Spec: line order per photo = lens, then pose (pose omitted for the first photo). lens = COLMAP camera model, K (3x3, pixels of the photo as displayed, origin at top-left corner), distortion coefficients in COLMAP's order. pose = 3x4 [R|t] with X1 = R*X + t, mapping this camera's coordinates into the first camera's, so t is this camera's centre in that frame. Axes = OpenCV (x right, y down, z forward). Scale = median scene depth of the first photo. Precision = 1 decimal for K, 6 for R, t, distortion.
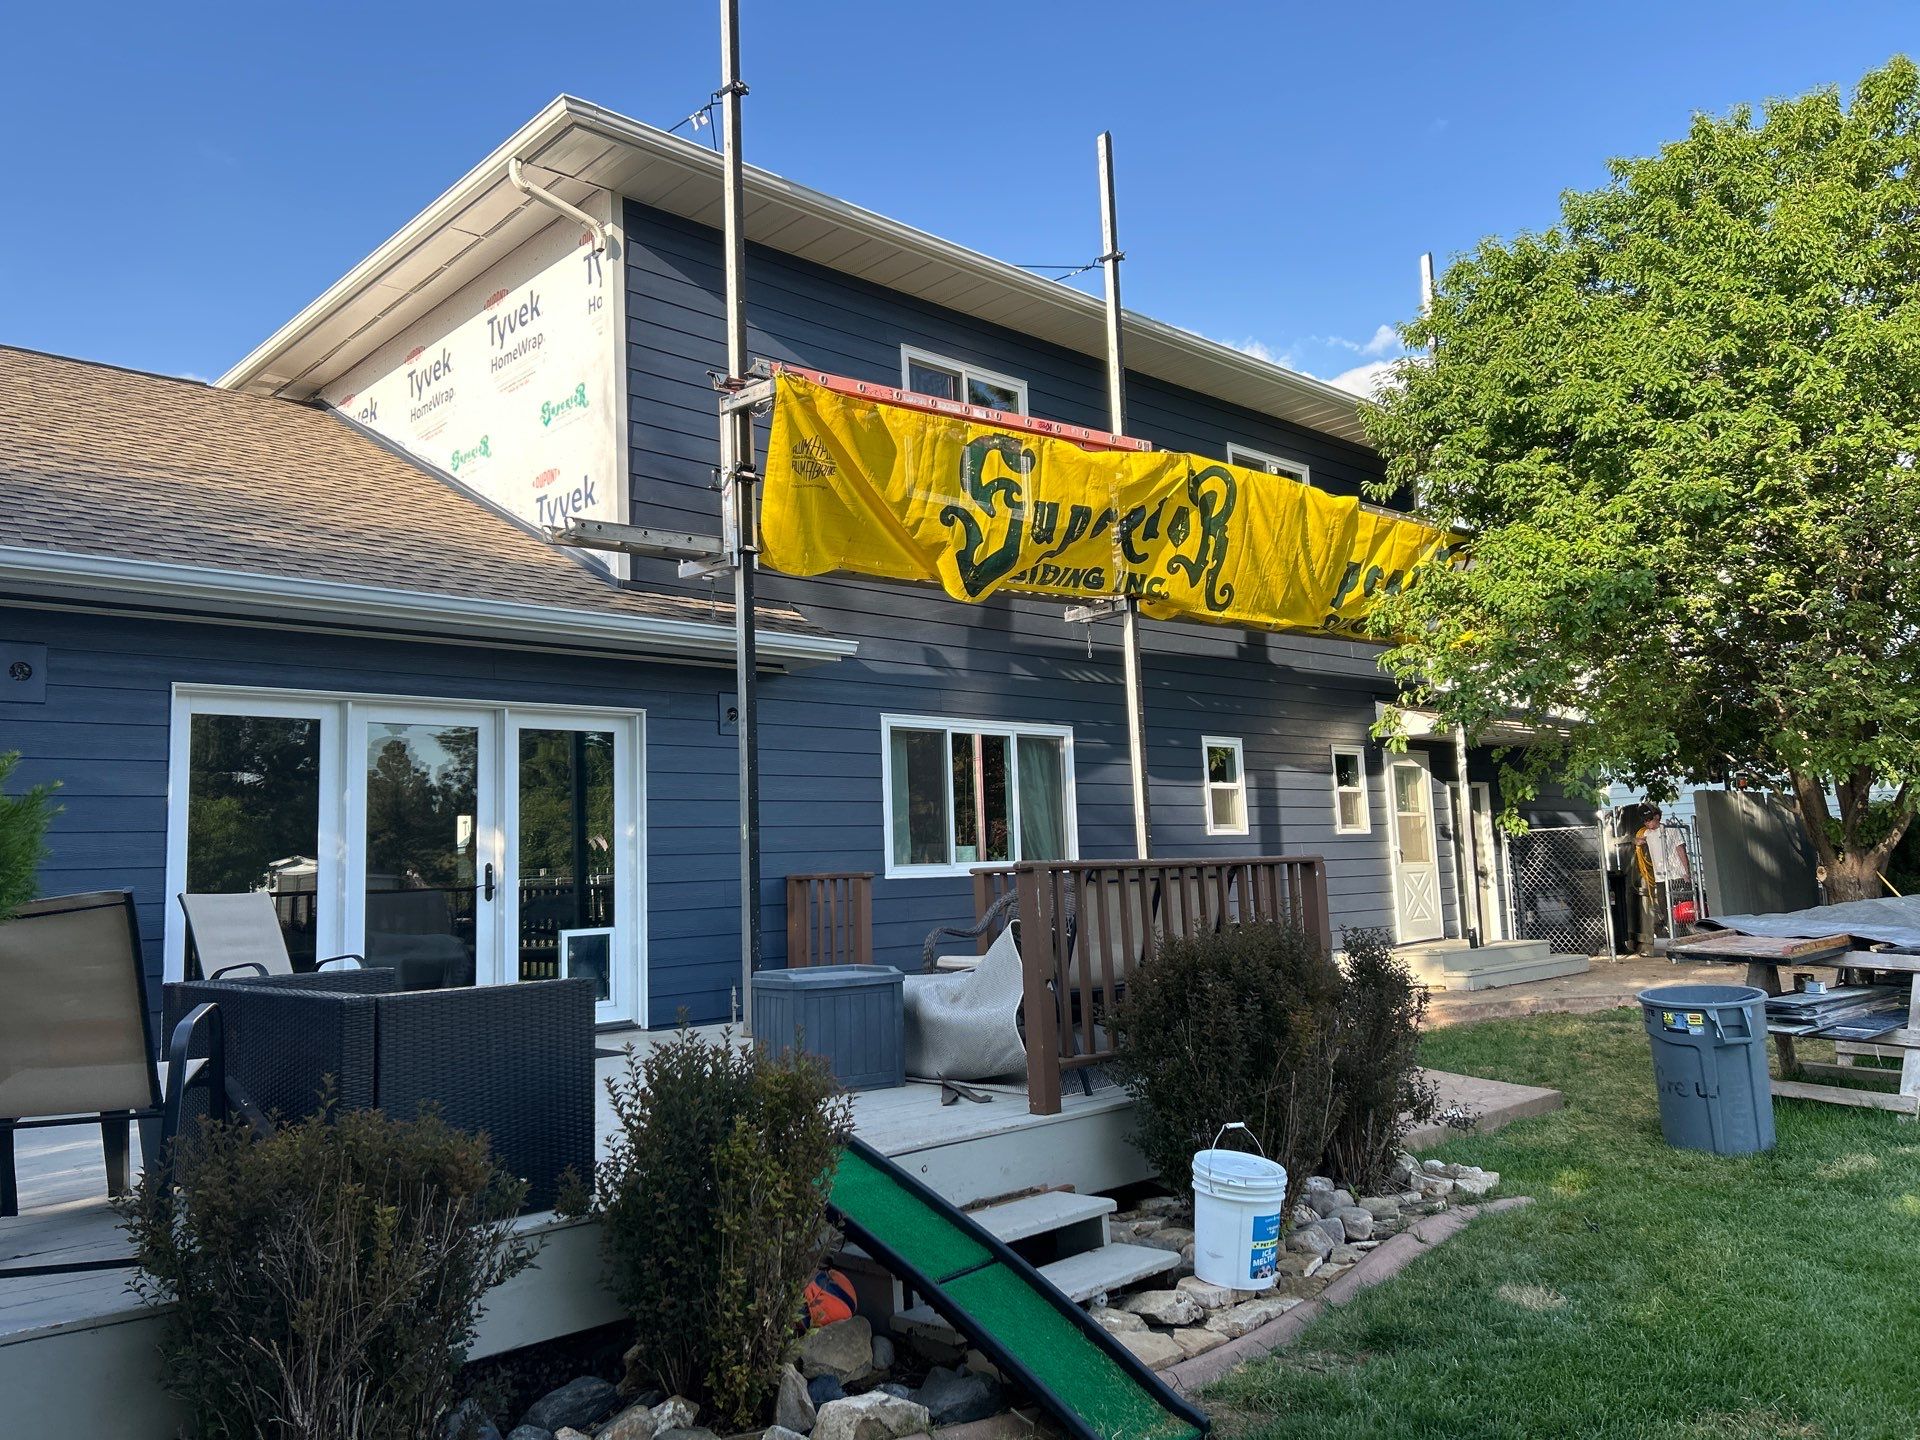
lens RADIAL K [[1450.9, 0, 949.3], [0, 1450.9, 717.7], [0, 0, 1]] dist [0.046143, -0.047194]
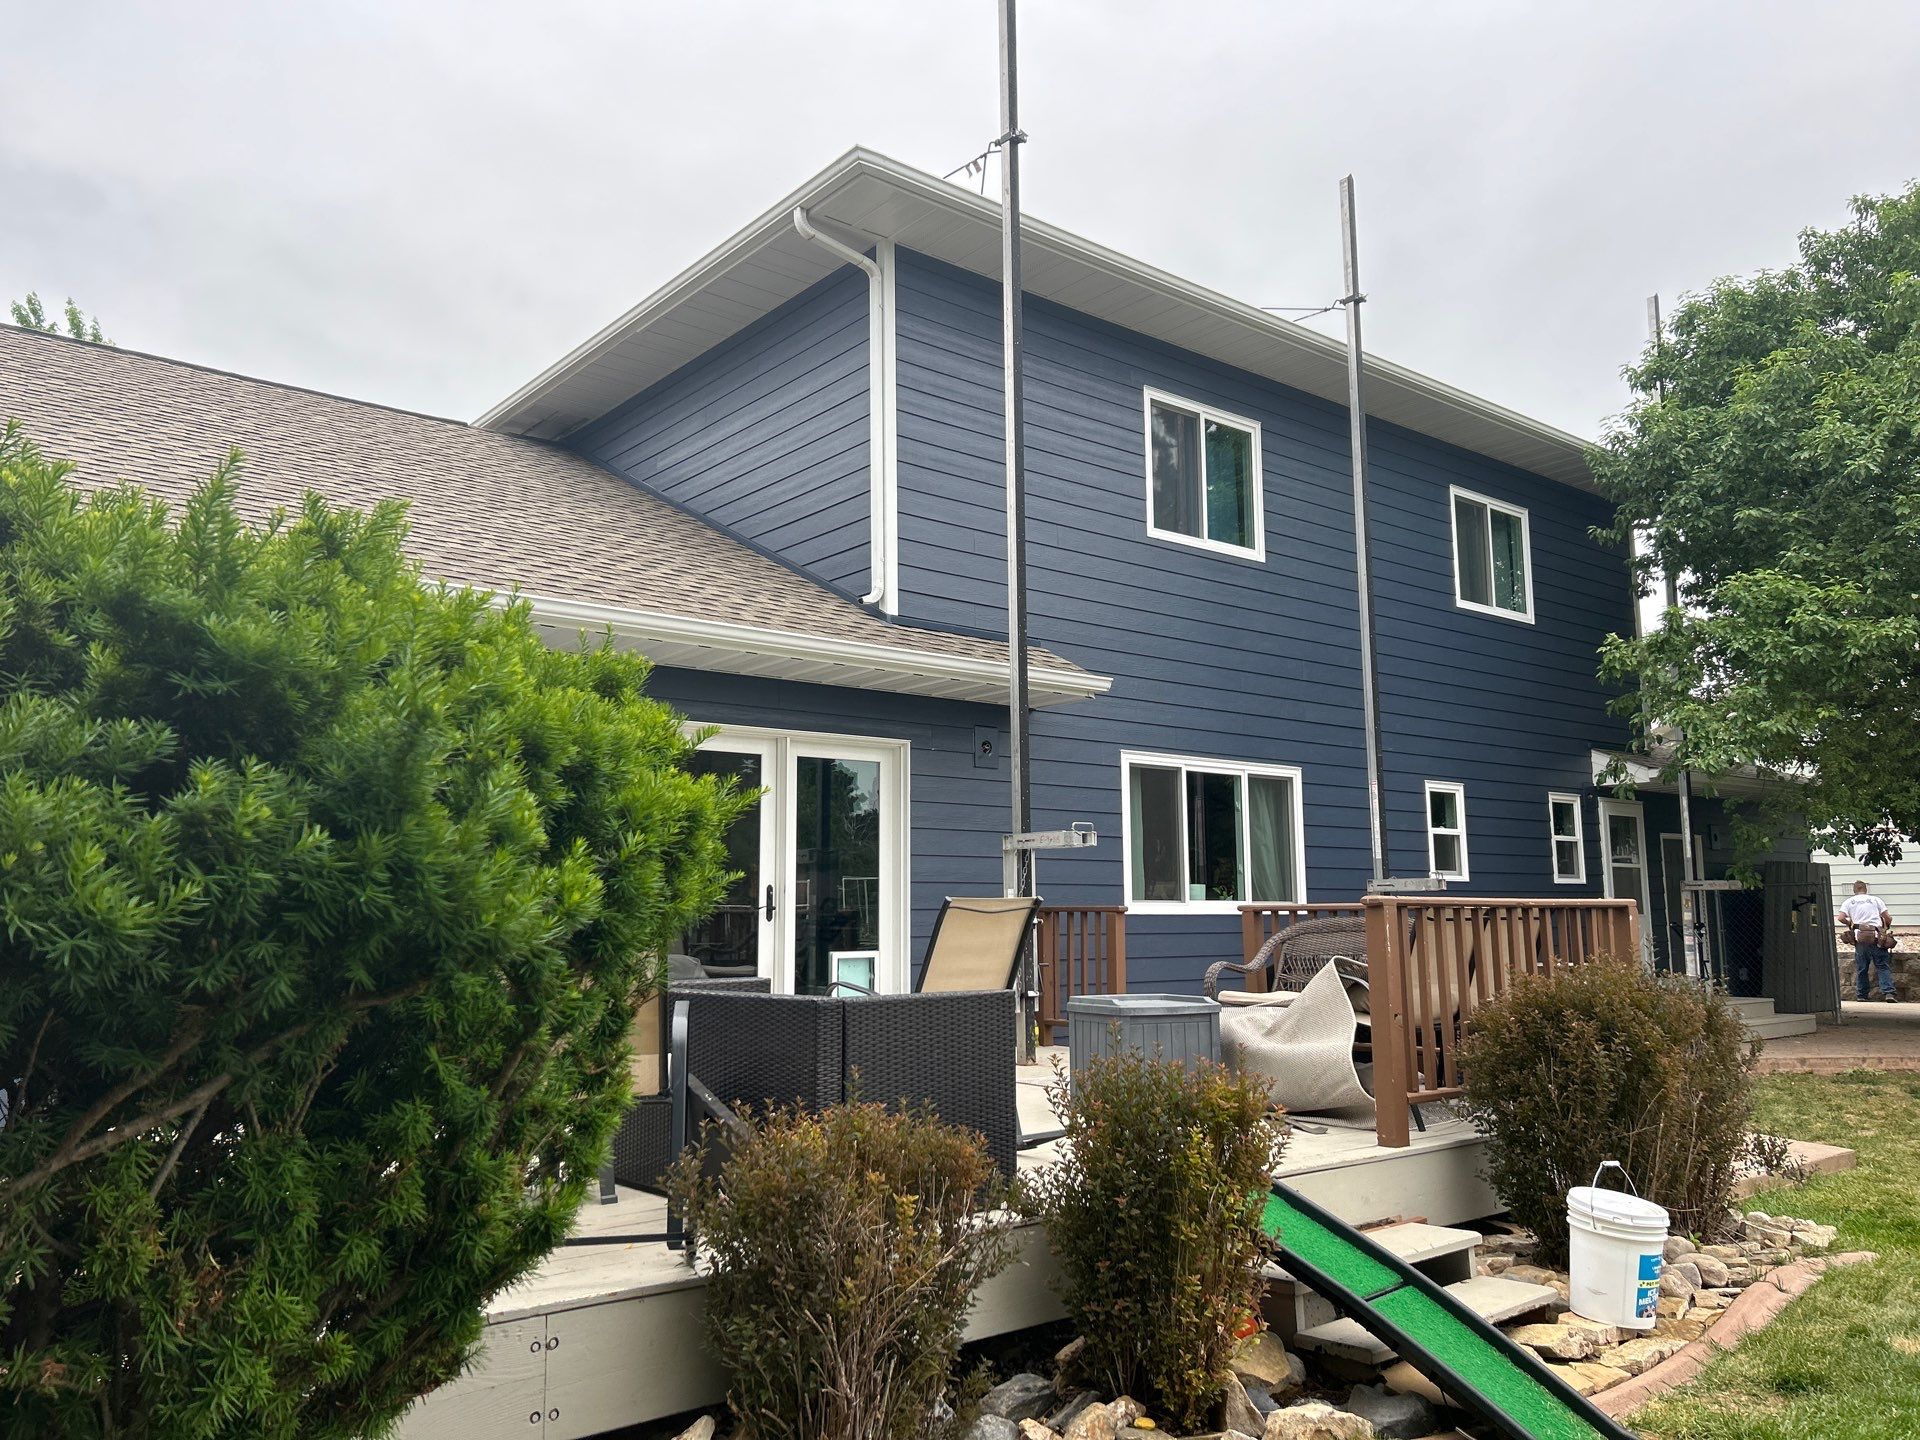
lens RADIAL K [[1450.9, 0, 970.5], [0, 1450.9, 750.9], [0, 0, 1]] dist [0.046143, -0.047194]
pose [[0.997177, 0.020356, -0.072278, -0.094829], [-0.020745, 0.999774, -0.004635, 0.005273], [0.072167, 0.006121, 0.997374, -0.018880]]
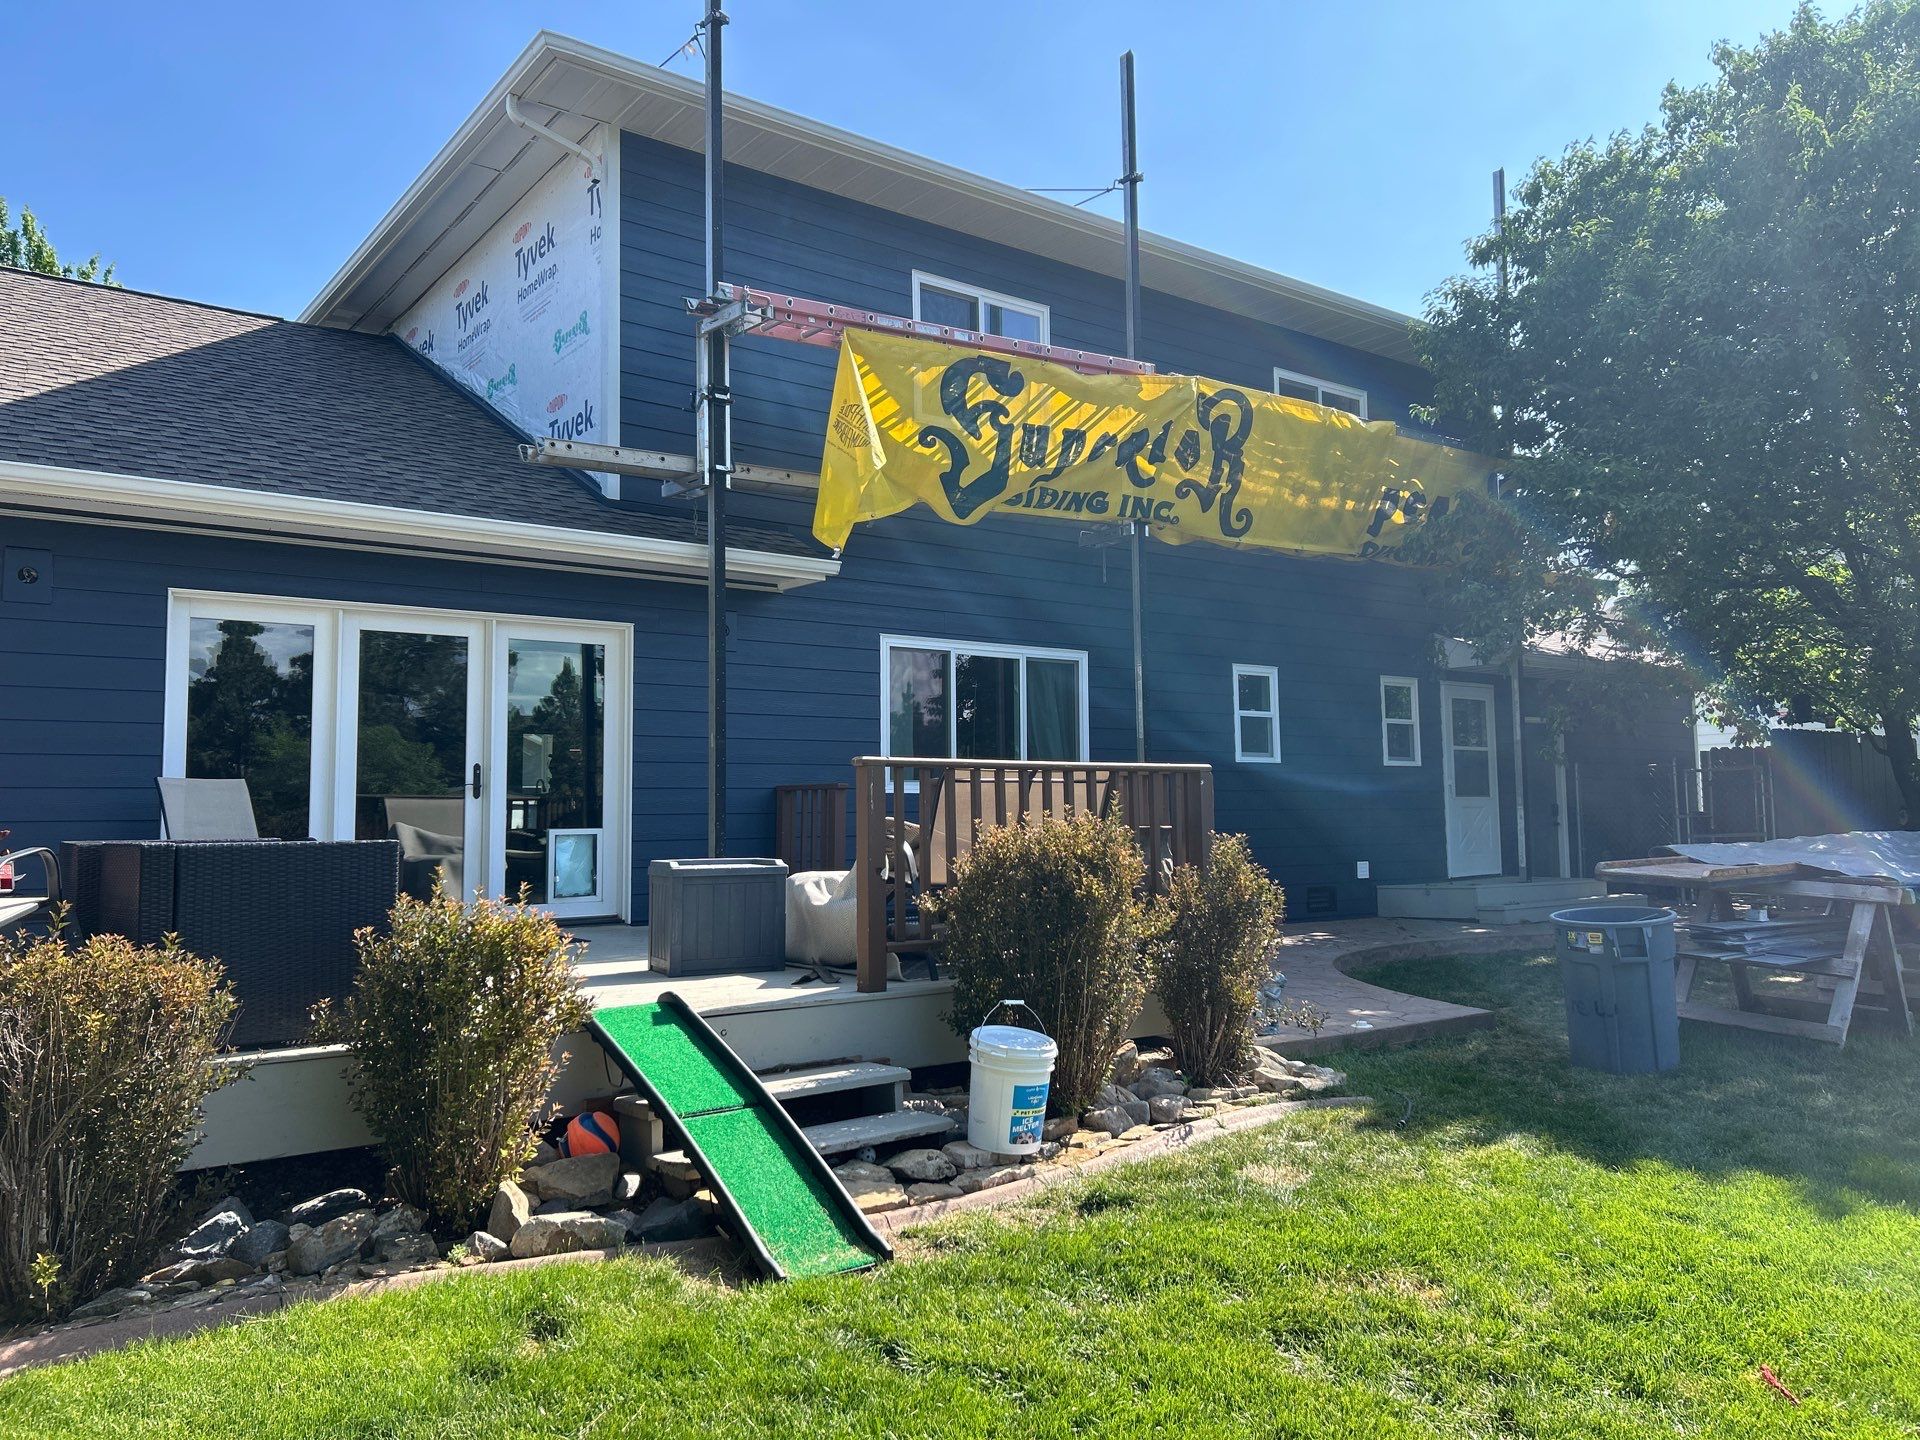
lens RADIAL K [[1450.9, 0, 958.9], [0, 1450.9, 720.1], [0, 0, 1]] dist [0.046143, -0.047194]
pose [[0.994219, 0.017074, -0.106007, 0.142590], [-0.012543, 0.998985, 0.043259, 0.015787], [0.106638, -0.041680, 0.993424, -0.022591]]
